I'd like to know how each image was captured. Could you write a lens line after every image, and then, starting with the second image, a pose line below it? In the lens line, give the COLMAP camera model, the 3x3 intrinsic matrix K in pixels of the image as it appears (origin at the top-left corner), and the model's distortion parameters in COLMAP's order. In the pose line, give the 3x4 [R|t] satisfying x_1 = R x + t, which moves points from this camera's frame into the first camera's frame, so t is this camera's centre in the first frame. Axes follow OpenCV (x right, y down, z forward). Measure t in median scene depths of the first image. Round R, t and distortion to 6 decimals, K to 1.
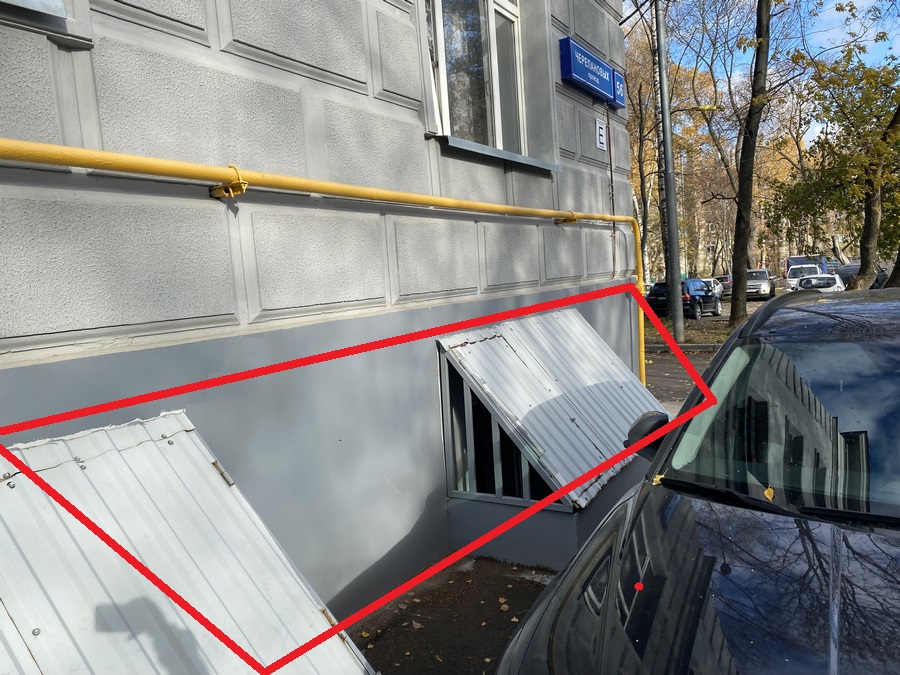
lens RADIAL K [[669.7, 0, 452.9], [0, 669.7, 332.0], [0, 0, 1]] dist [-0.003629, 0.013745]
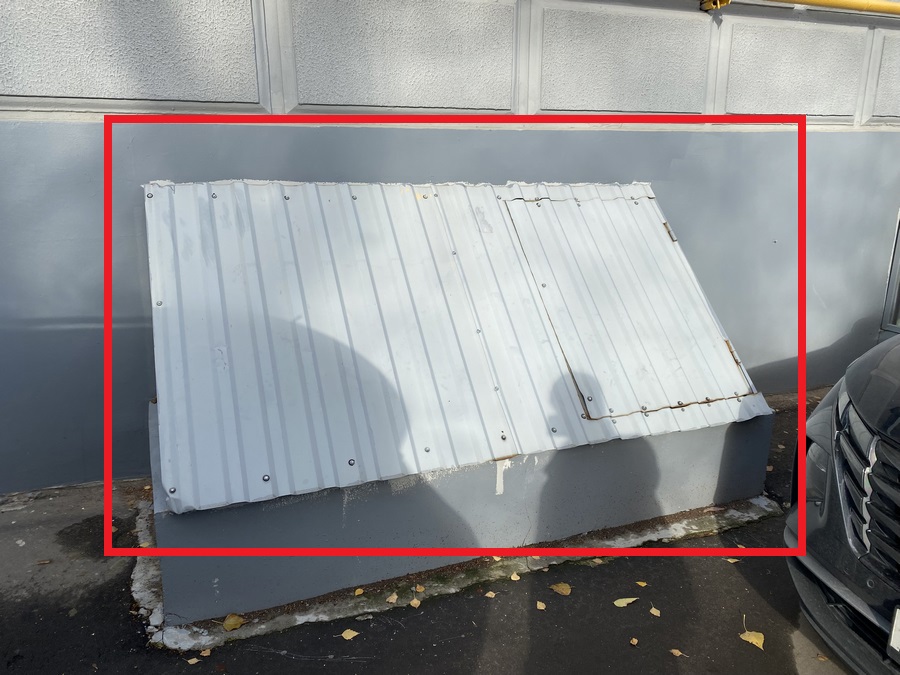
lens RADIAL K [[669.7, 0, 455.0], [0, 669.7, 343.0], [0, 0, 1]] dist [-0.003629, 0.013745]
pose [[0.779880, 0.219043, -0.586351, 0.142950], [-0.101850, 0.968693, 0.226407, 0.163992], [0.617587, -0.116851, 0.777774, -0.301473]]
